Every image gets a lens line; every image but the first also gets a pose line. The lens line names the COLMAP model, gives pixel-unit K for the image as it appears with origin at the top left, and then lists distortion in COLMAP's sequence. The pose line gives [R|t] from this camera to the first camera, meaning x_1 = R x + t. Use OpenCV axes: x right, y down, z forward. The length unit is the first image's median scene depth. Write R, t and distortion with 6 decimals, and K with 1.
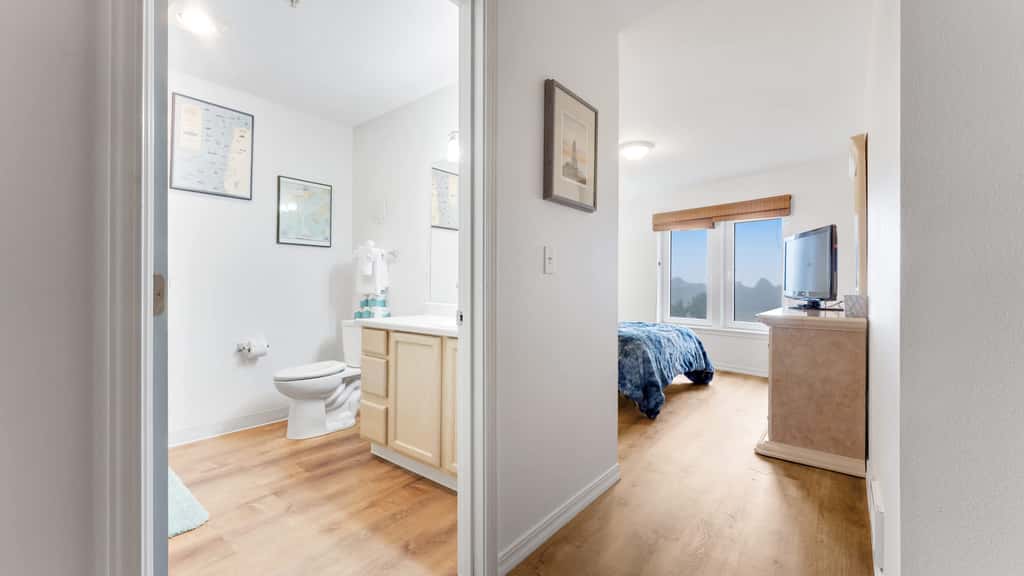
lens RADIAL K [[408.3, 0, 510.9], [0, 408.3, 287.4], [0, 0, 1]] dist [0.001379, -0.000310]
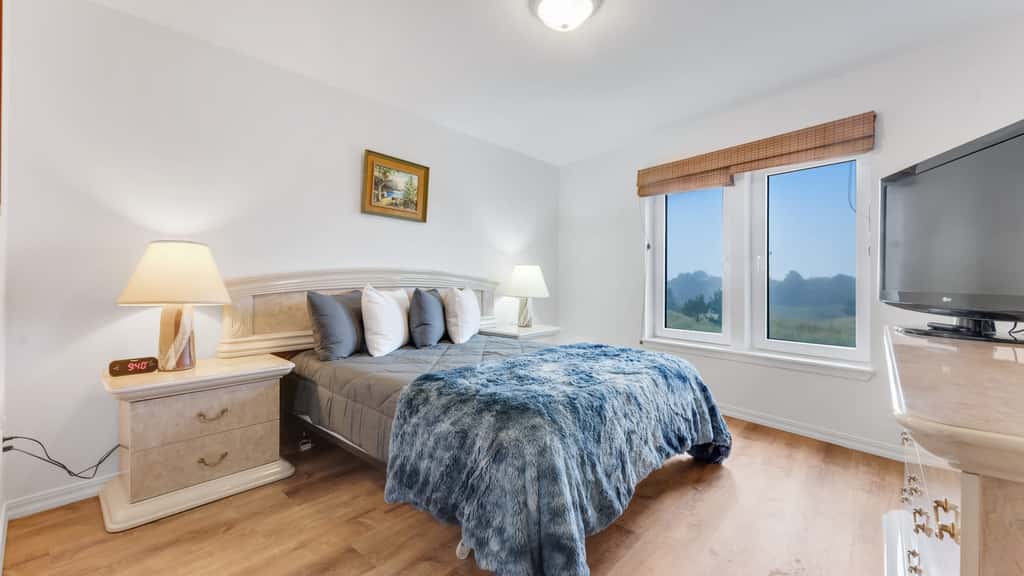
lens RADIAL K [[408.3, 0, 513.7], [0, 408.3, 280.7], [0, 0, 1]] dist [0.001379, -0.000310]
pose [[0.999073, -0.002395, -0.042978, 0.257021], [0.002341, 0.999996, -0.001311, -0.003562], [0.042981, 0.001210, 0.999075, 0.494630]]
